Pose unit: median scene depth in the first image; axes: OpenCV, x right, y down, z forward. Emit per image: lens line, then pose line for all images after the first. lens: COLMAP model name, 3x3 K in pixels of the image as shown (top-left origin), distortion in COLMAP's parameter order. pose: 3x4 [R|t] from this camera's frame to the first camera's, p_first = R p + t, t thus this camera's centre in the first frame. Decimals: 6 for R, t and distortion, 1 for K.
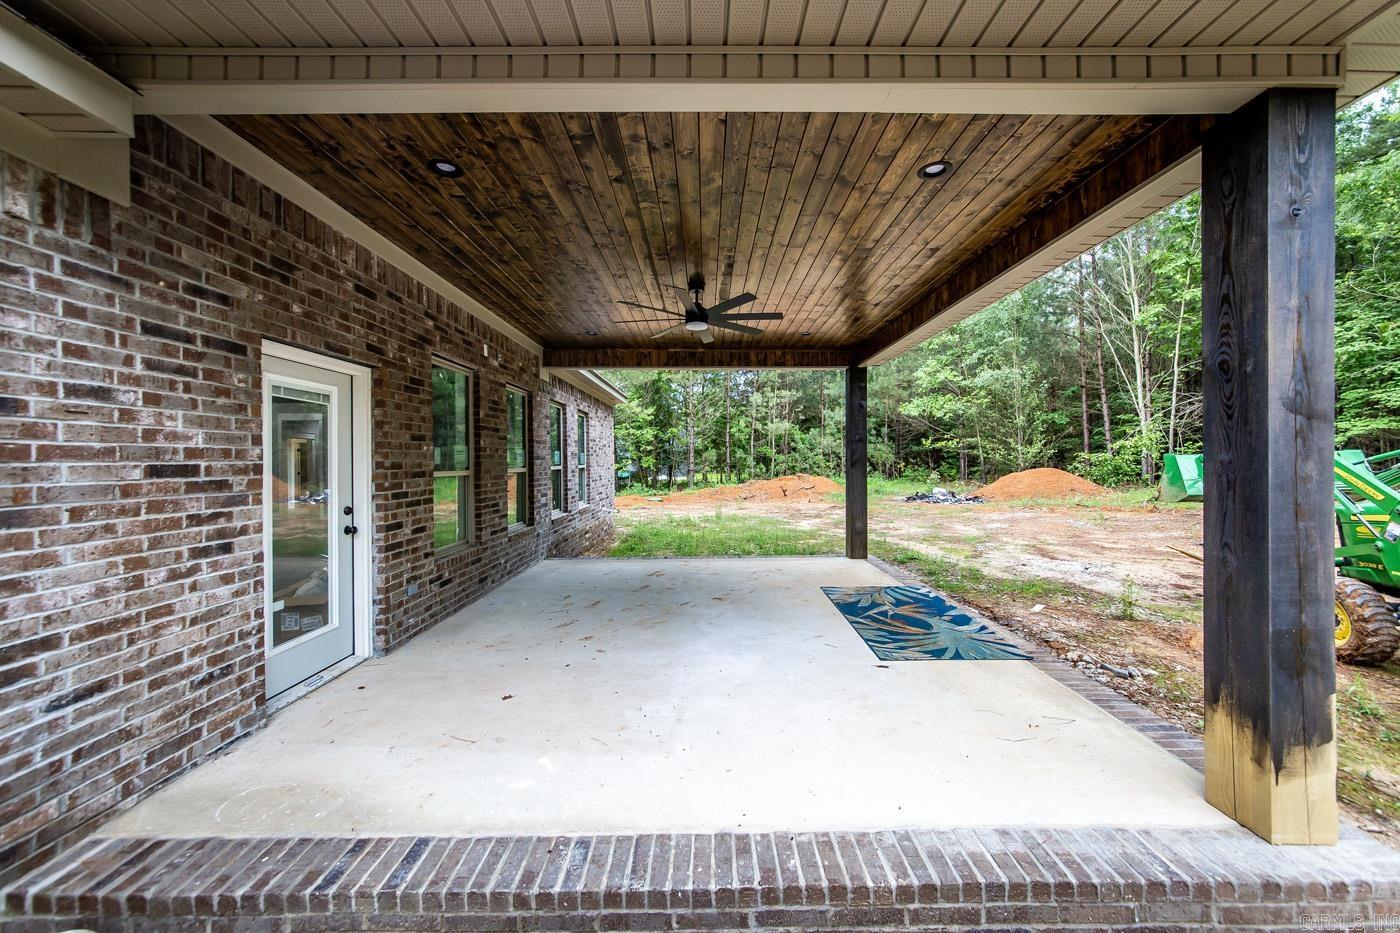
lens RADIAL K [[517.6, 0, 702.3], [0, 517.6, 465.2], [0, 0, 1]] dist [-0.009502, 0.005162]
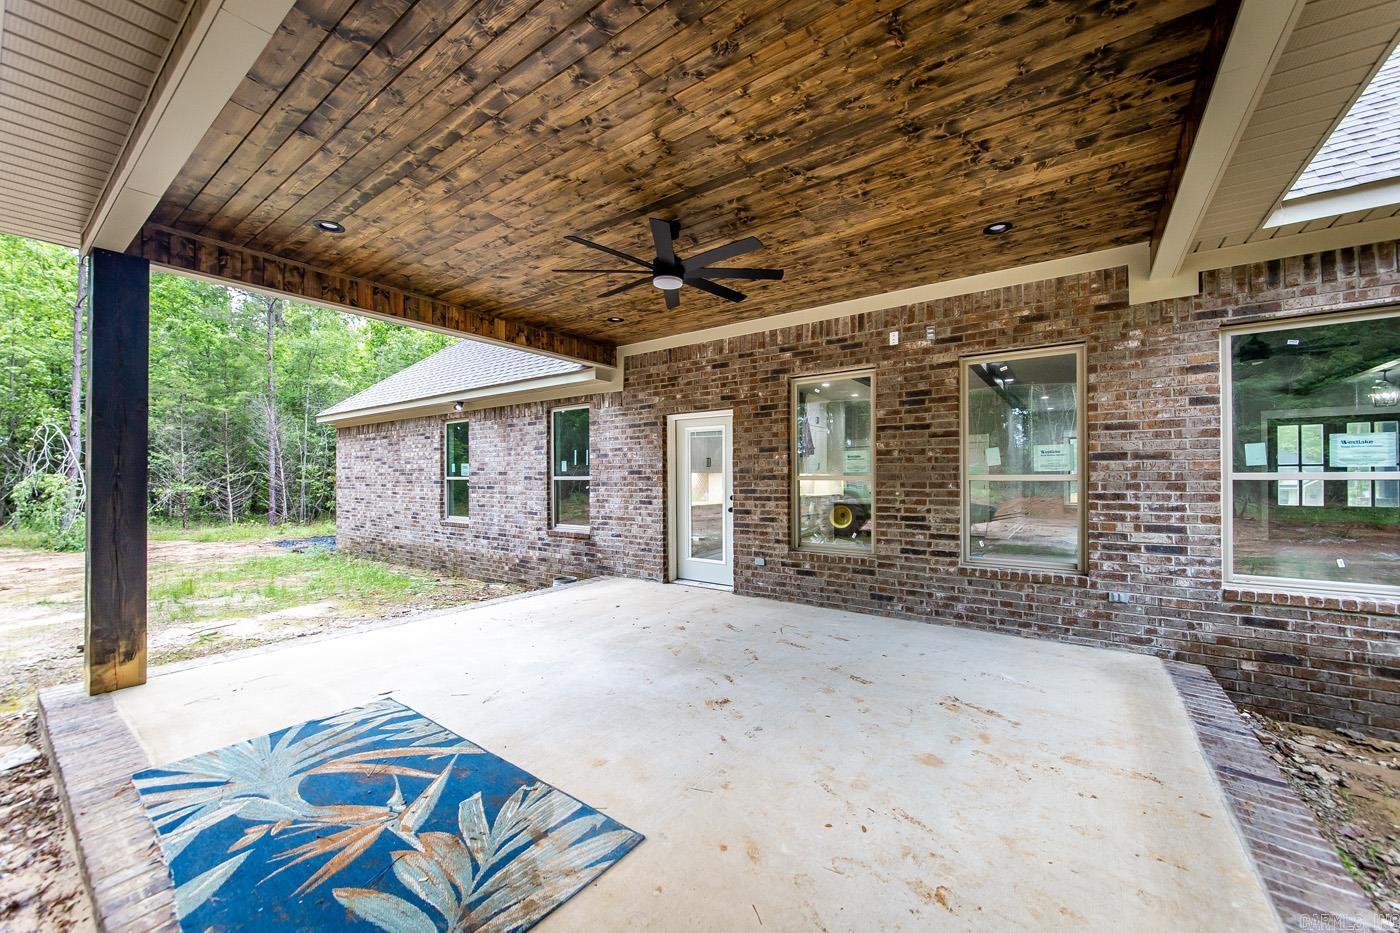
lens RADIAL K [[517.6, 0, 702.3], [0, 517.6, 465.2], [0, 0, 1]] dist [-0.009502, 0.005162]
pose [[-0.564809, -0.002121, -0.825219, 0.746207], [0.004565, 0.999973, -0.005695, -0.007344], [0.825209, -0.006984, -0.564784, 1.879412]]
